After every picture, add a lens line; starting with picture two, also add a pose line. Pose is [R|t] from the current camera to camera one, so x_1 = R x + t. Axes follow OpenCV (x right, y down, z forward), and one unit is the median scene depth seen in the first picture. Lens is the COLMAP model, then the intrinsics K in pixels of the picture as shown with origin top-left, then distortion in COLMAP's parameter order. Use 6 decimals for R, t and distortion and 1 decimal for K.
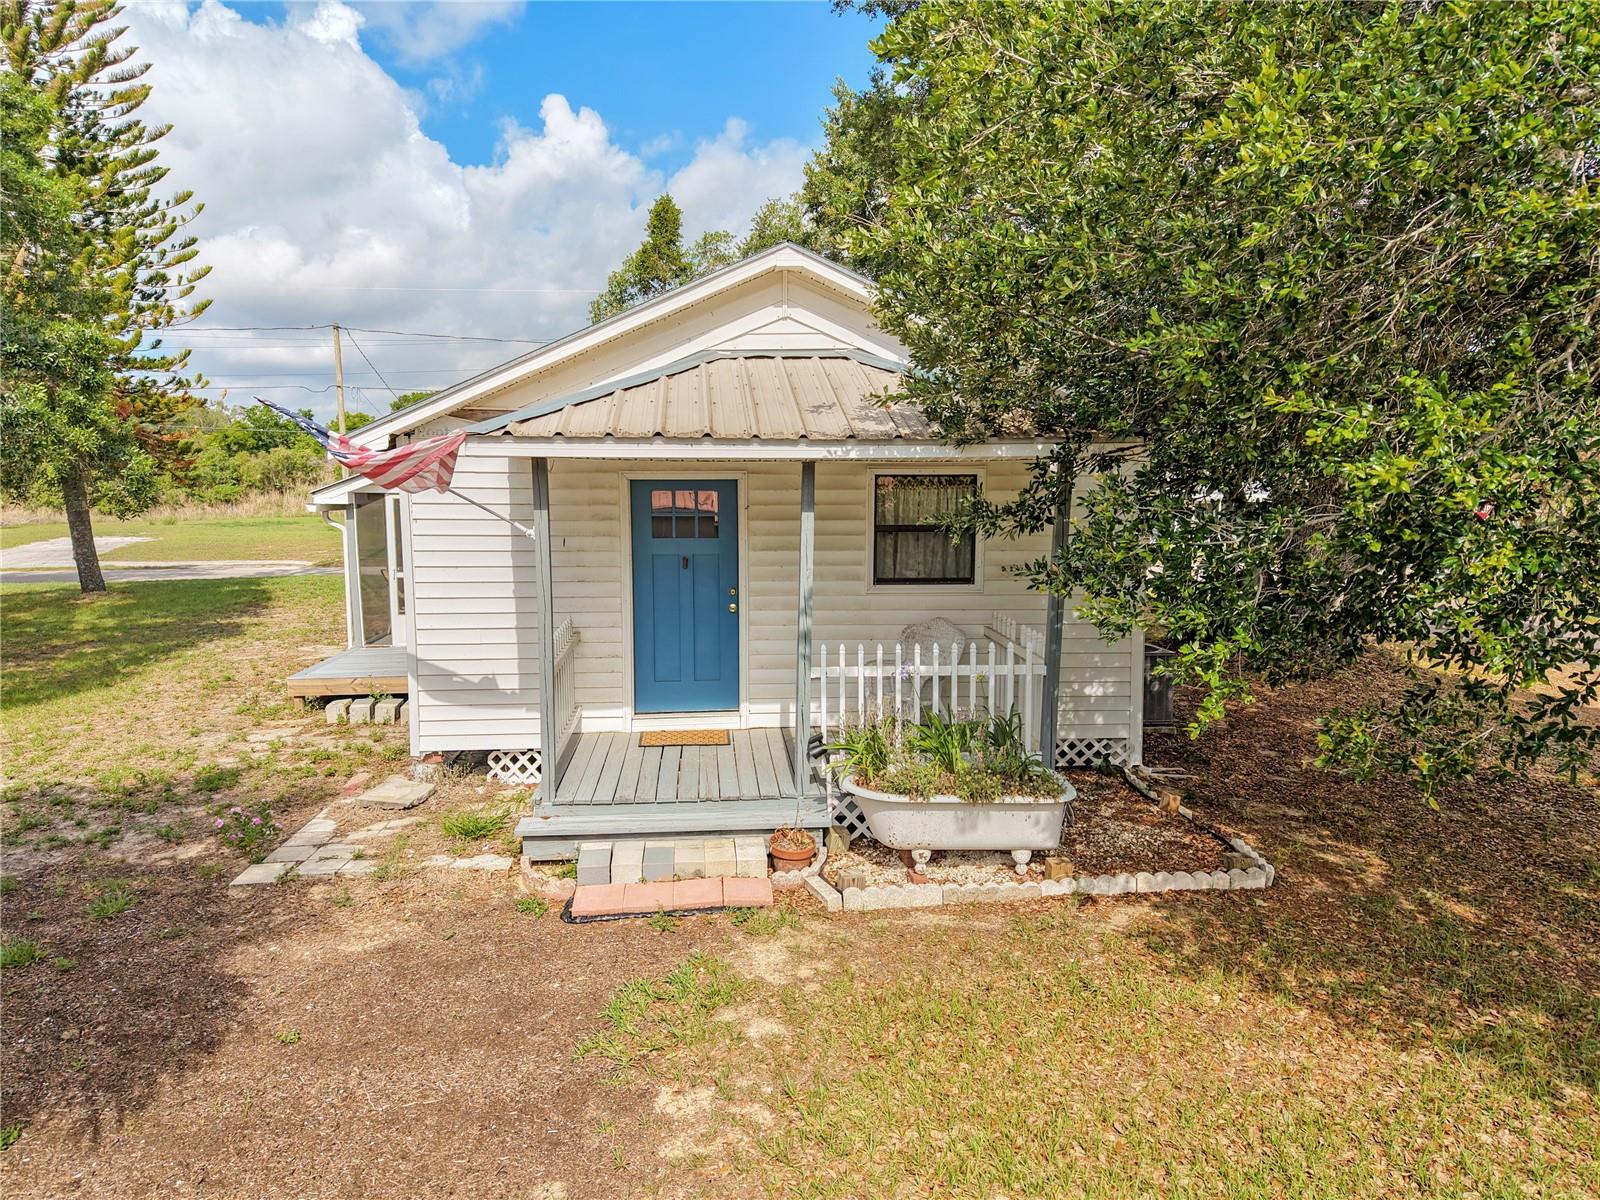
lens RADIAL K [[988.6, 0, 800.0], [0, 988.6, 600.0], [0, 0, 1]] dist [0.000539, -0.000350]
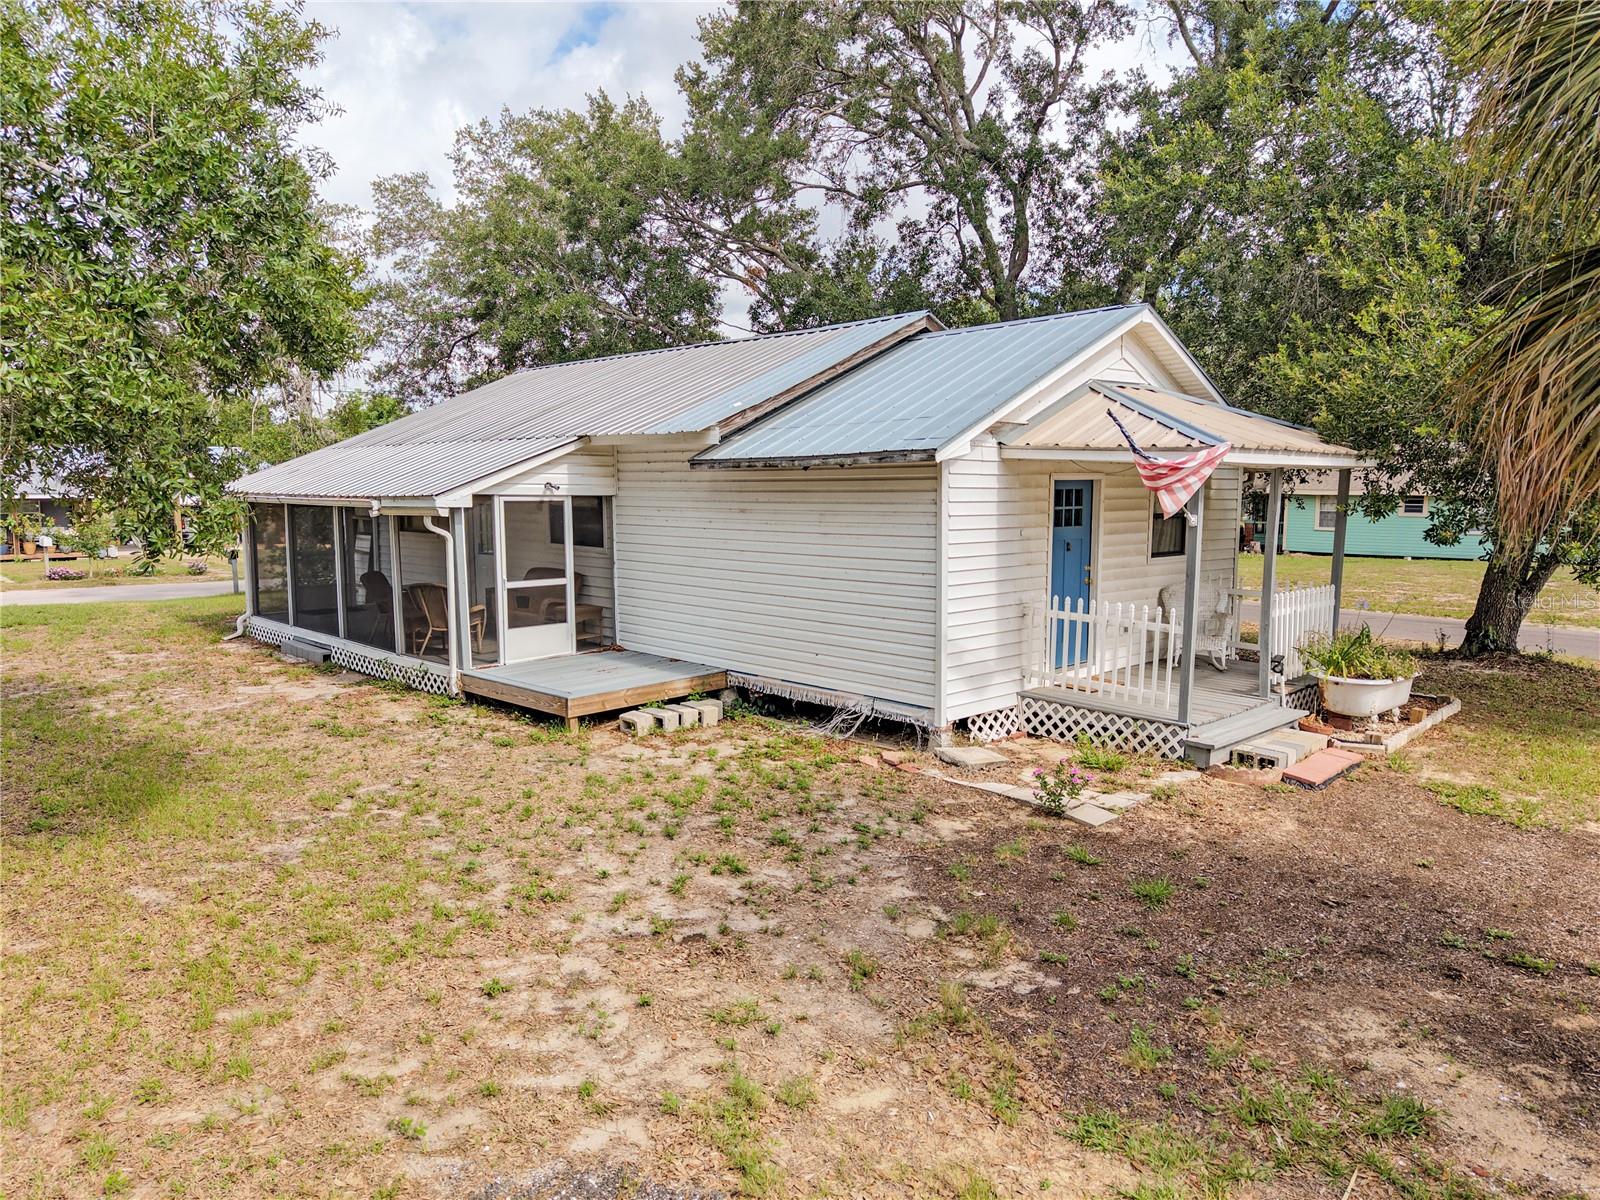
lens RADIAL K [[988.6, 0, 800.0], [0, 988.6, 600.0], [0, 0, 1]] dist [0.000539, -0.000350]
pose [[0.824920, -0.077679, 0.559886, -1.282289], [0.081655, 0.996499, 0.017947, -0.015213], [-0.559320, 0.030912, 0.828375, 0.211890]]
